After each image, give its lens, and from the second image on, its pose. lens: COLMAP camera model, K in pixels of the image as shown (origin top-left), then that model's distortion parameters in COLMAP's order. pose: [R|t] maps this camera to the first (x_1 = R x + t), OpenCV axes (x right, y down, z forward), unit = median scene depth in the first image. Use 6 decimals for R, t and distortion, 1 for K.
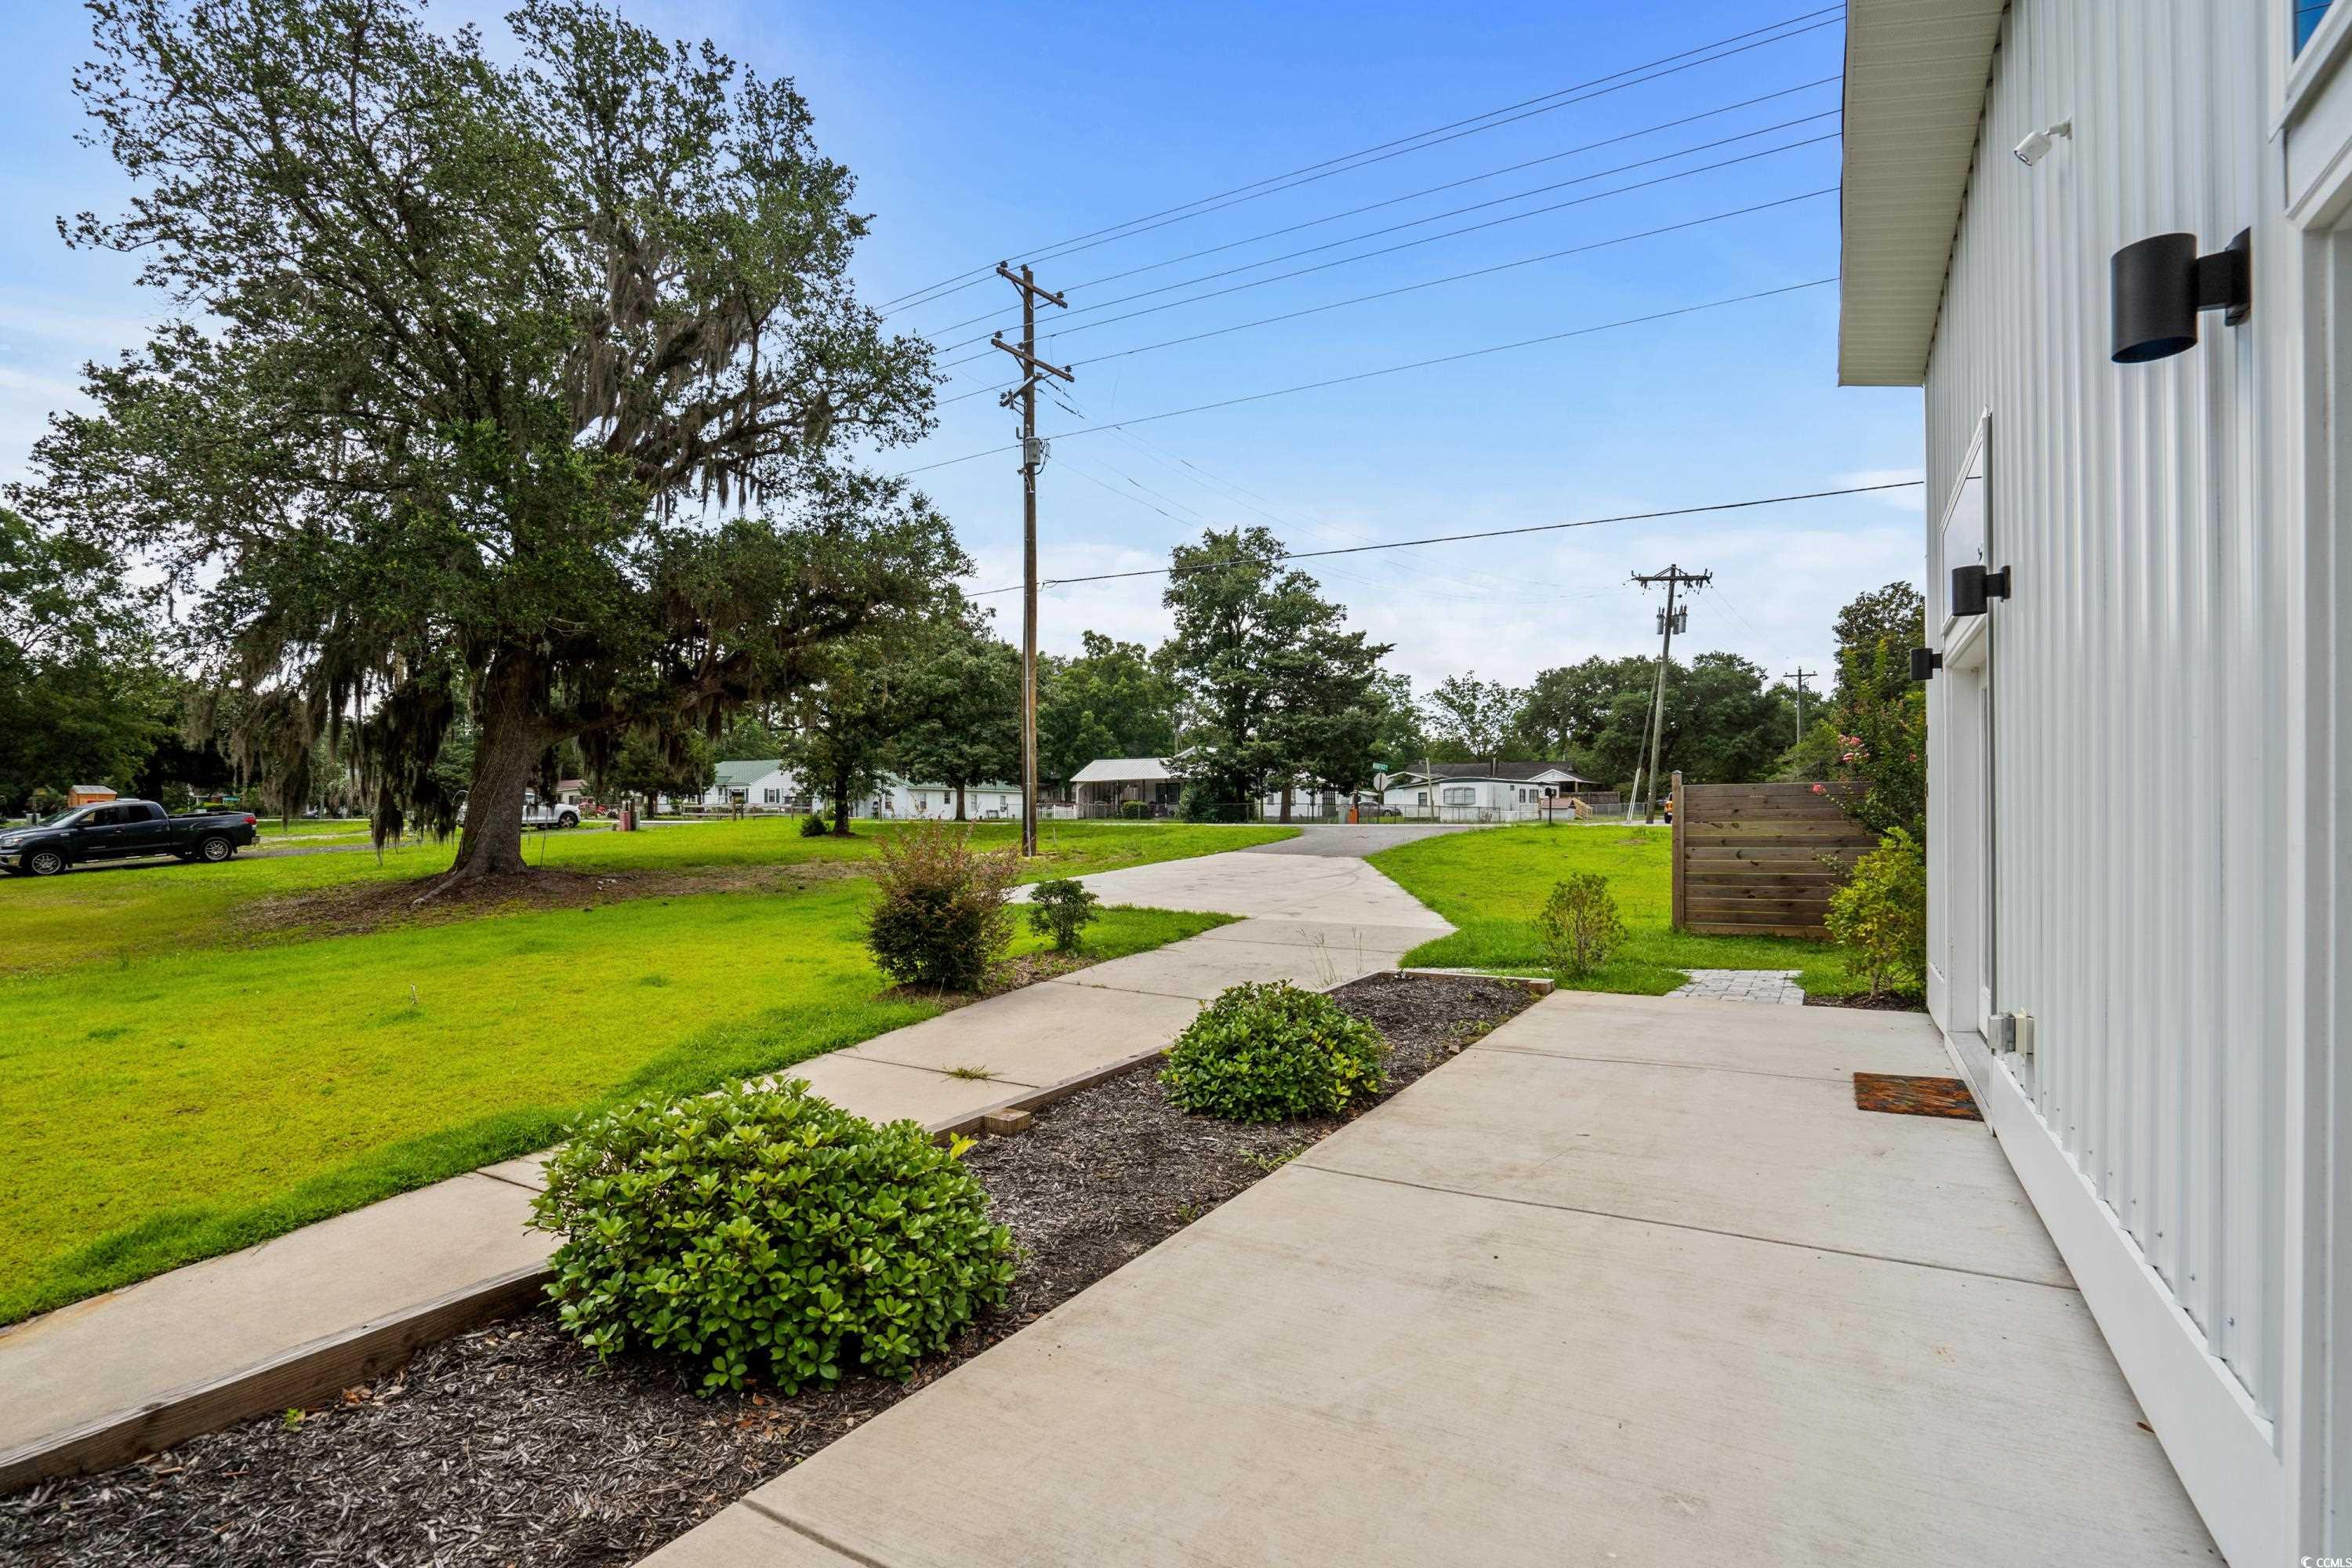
lens RADIAL K [[1099.9, 0, 1180.8], [0, 1099.9, 792.3], [0, 0, 1]] dist [-0.032410, 0.000597]
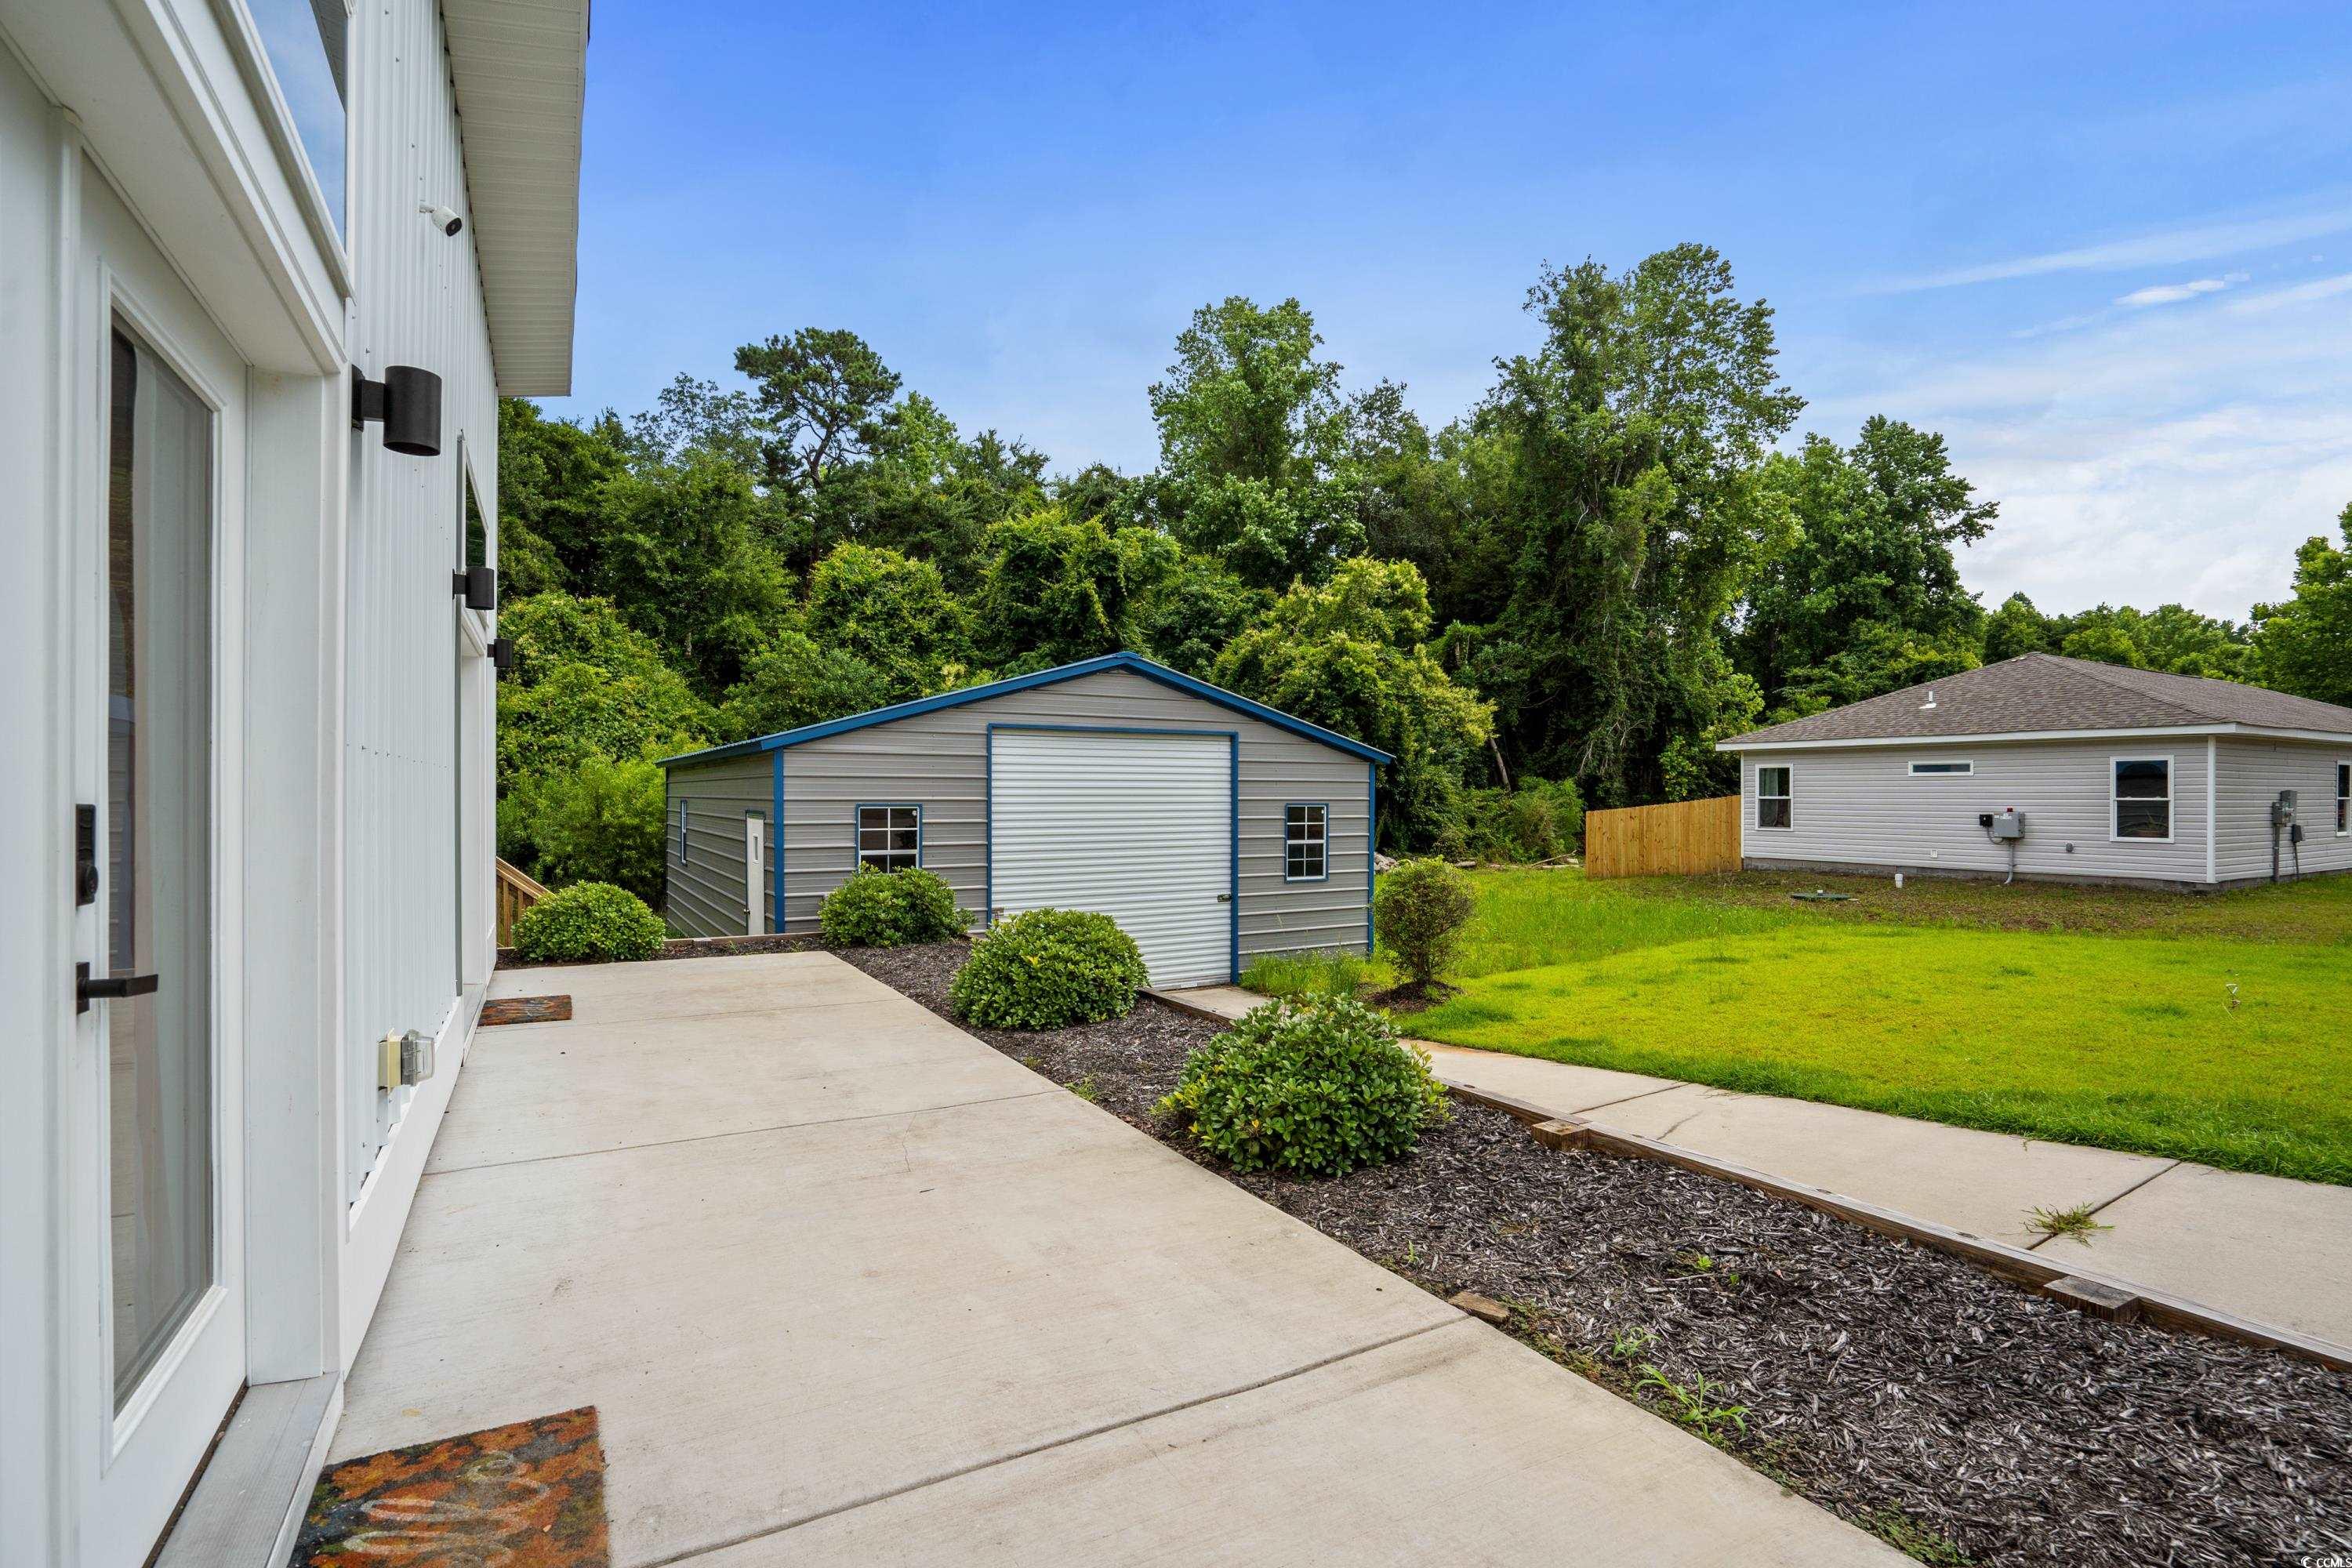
lens RADIAL K [[1099.9, 0, 1175.6], [0, 1099.9, 782.5], [0, 0, 1]] dist [-0.032410, 0.000597]
pose [[-0.496487, -0.004172, -0.868034, 1.134406], [0.028718, 0.999362, -0.021229, 0.044982], [0.867569, -0.035468, -0.496051, 1.824525]]
